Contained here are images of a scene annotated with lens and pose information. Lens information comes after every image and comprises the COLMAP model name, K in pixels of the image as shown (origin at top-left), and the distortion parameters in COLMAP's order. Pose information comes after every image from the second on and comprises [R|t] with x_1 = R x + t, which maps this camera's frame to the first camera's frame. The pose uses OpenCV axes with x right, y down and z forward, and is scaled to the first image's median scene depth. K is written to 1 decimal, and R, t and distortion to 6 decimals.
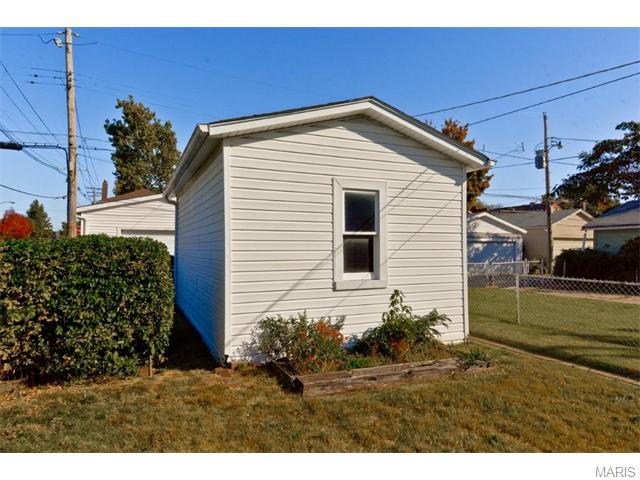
lens RADIAL K [[401.5, 0, 330.2], [0, 401.5, 251.6], [0, 0, 1]] dist [0.049462, -0.001085]
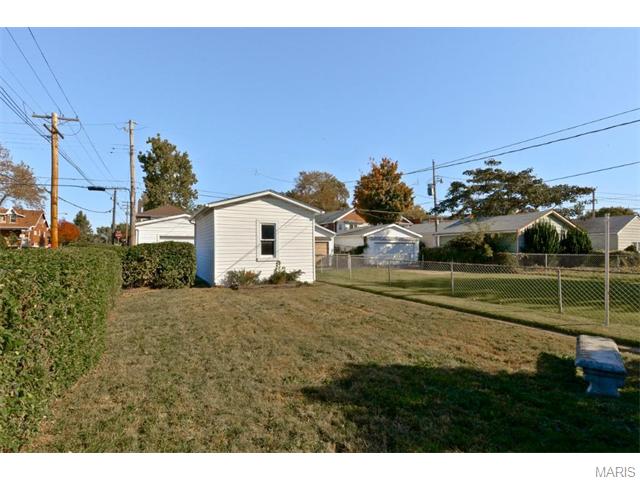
lens RADIAL K [[330.4, 0, 328.0], [0, 330.4, 247.2], [0, 0, 1]] dist [0.017044, -0.001136]
pose [[0.999540, -0.003115, 0.030175, 0.339126], [0.003470, 0.999925, -0.011714, 0.024468], [-0.030137, 0.011813, 0.999476, -0.982221]]
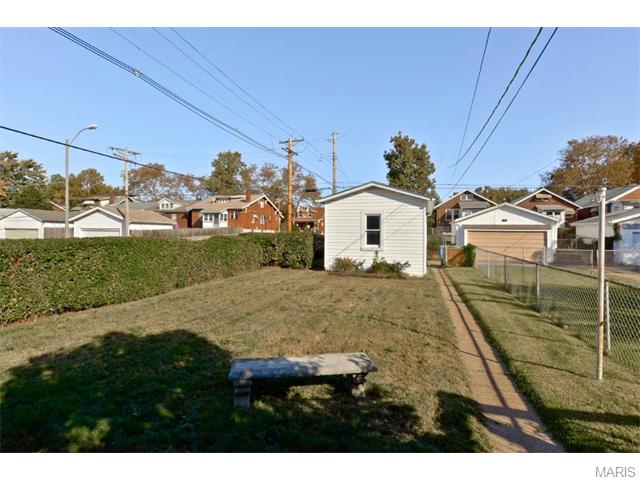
lens RADIAL K [[338.1, 0, 321.4], [0, 338.1, 233.5], [0, 0, 1]] dist [0.024434, -0.000428]
pose [[0.744890, 0.003501, -0.667178, 1.125409], [-0.017186, 0.999755, -0.013942, 0.012335], [0.666966, 0.021851, 0.744768, -0.774727]]
